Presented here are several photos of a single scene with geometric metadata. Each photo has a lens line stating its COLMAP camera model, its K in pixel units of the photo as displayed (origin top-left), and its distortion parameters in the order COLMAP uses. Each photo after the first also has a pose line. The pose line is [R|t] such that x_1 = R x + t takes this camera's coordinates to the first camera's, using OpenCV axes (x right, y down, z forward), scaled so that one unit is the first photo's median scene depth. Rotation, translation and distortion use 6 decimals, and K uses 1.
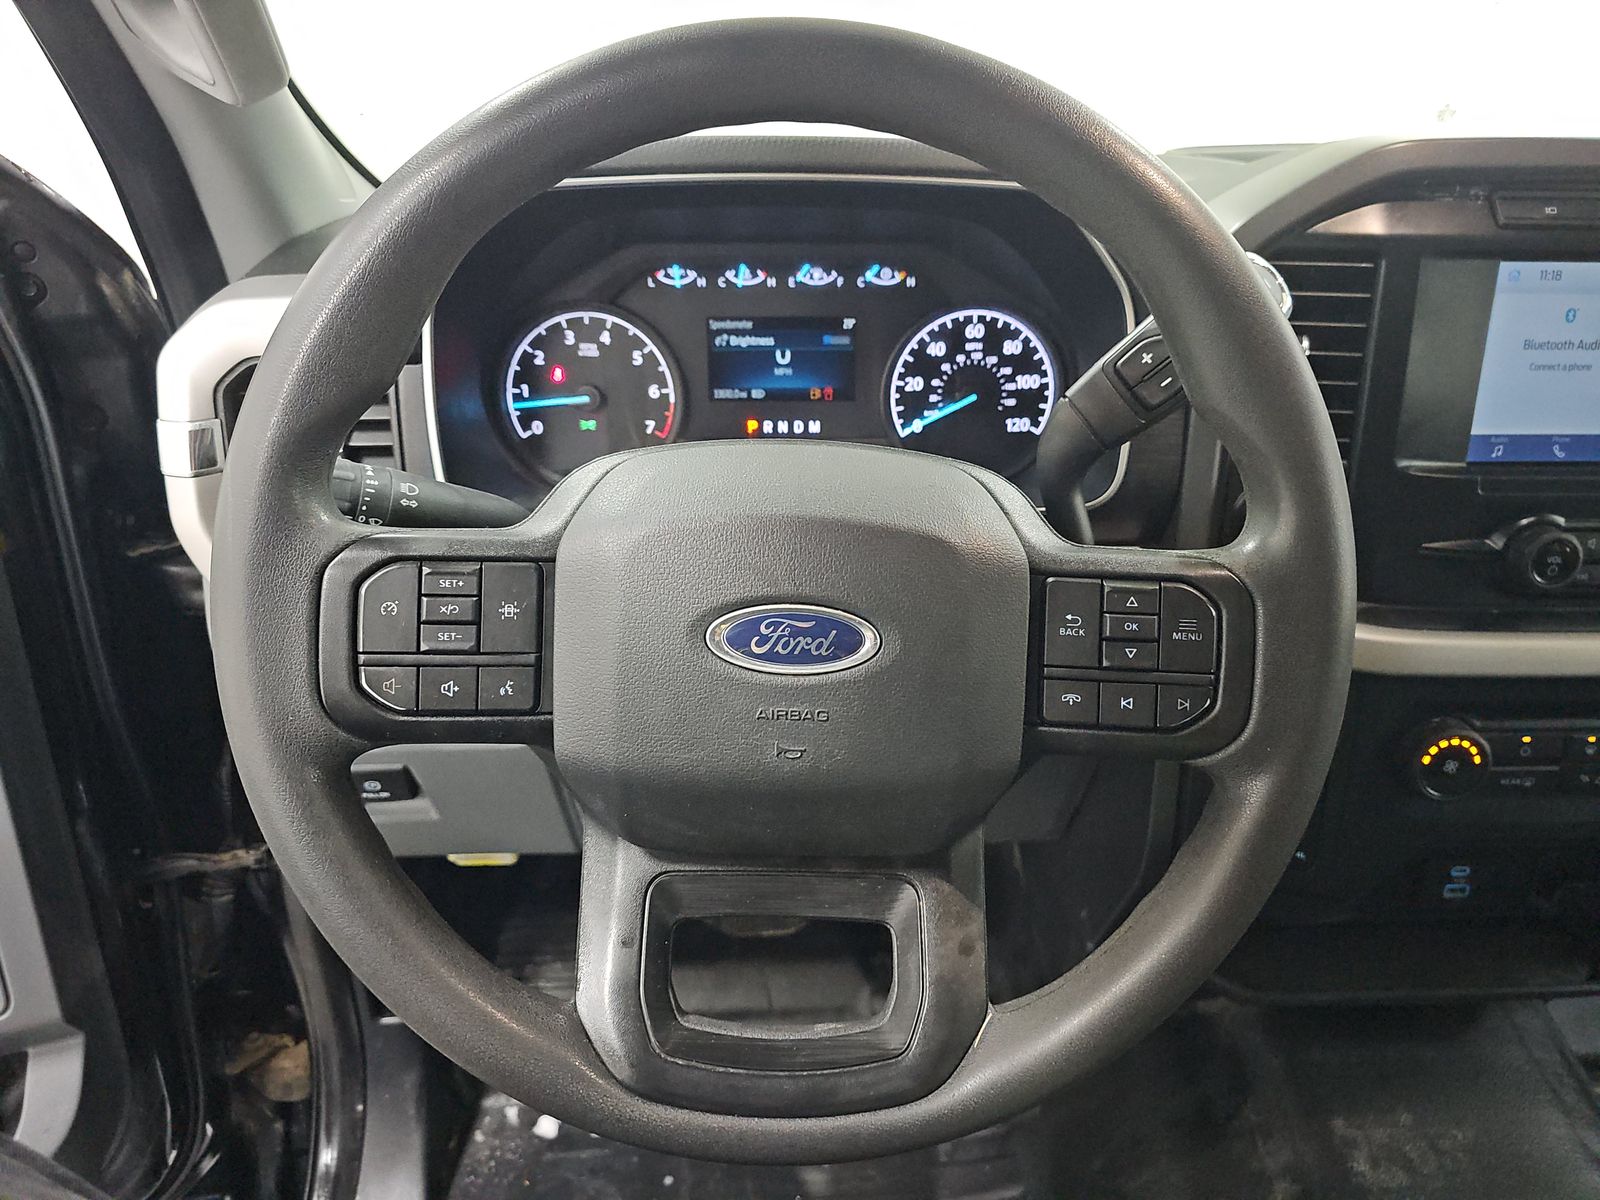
lens RADIAL K [[1066.7, 0, 806.6], [0, 1066.7, 589.3], [0, 0, 1]] dist [0.059404, -0.055917]
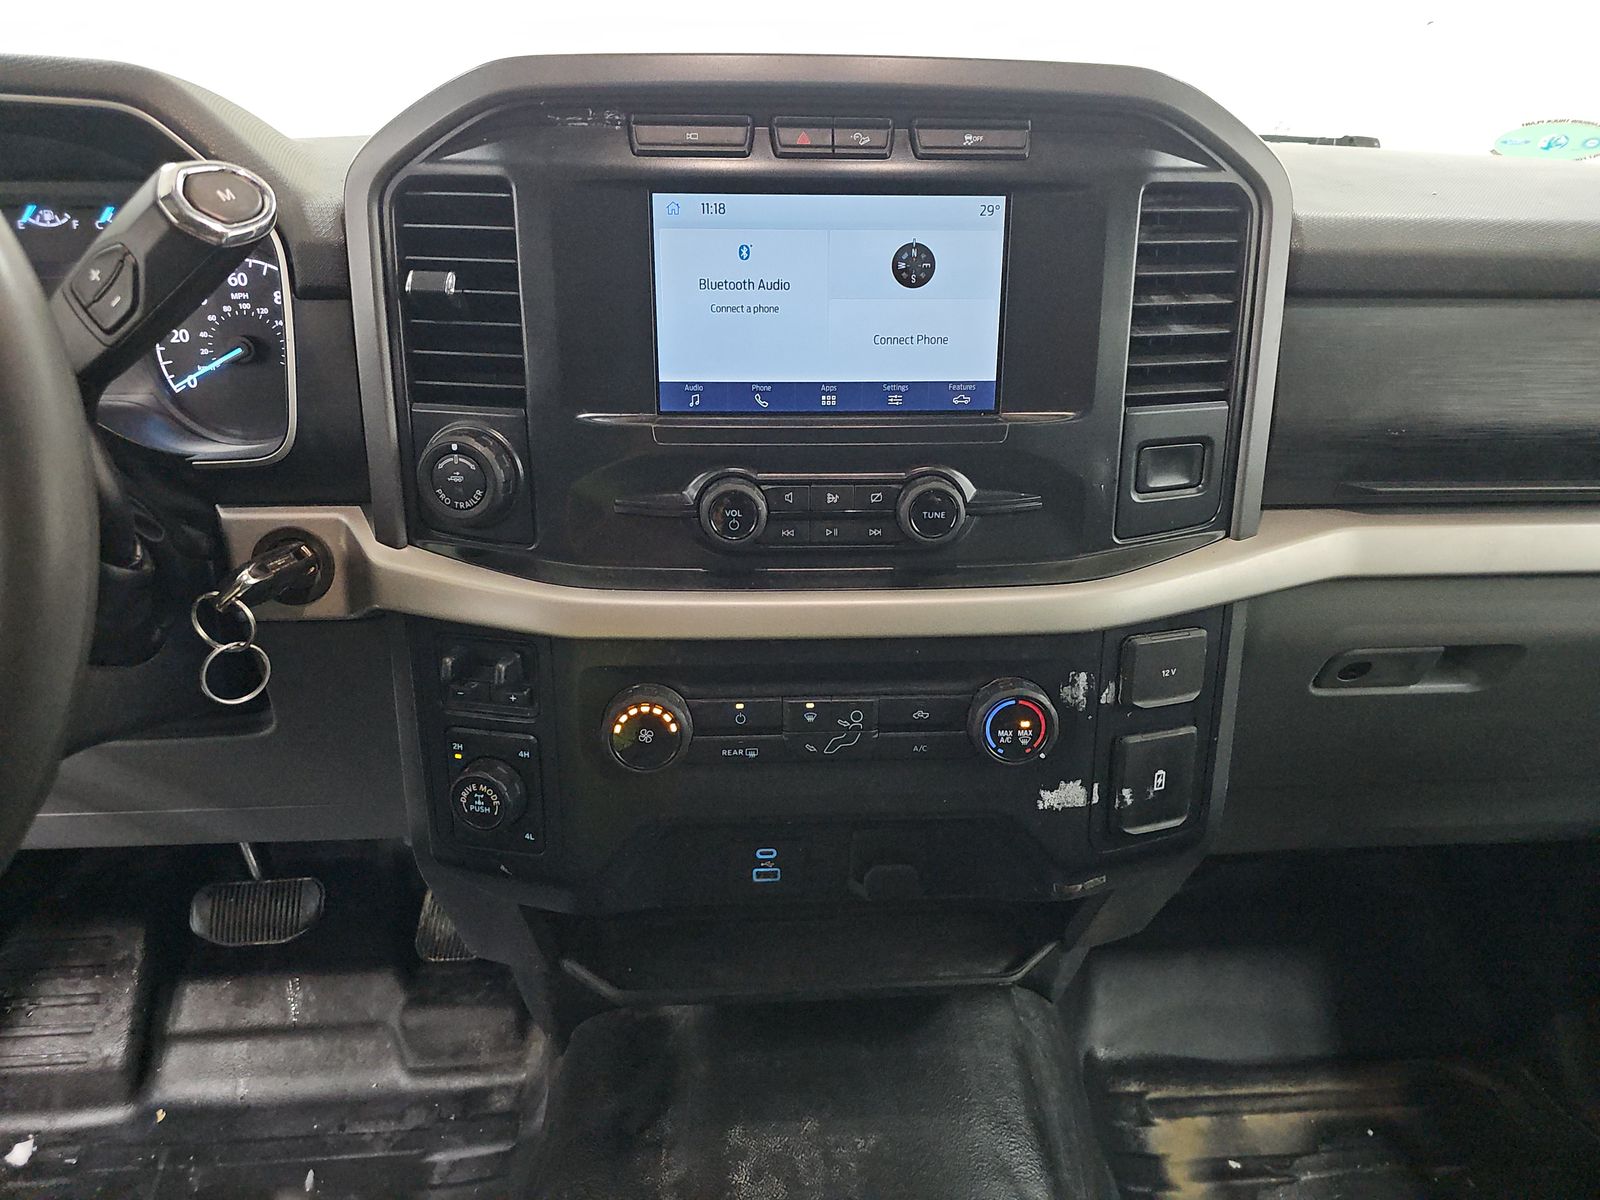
lens RADIAL K [[1066.7, 0, 806.6], [0, 1066.7, 589.3], [0, 0, 1]] dist [0.059404, -0.055917]
pose [[0.999890, -0.007125, 0.013036, 0.638082], [0.007410, 0.999731, -0.021961, 0.051753], [-0.012876, 0.022055, 0.999674, 0.064214]]
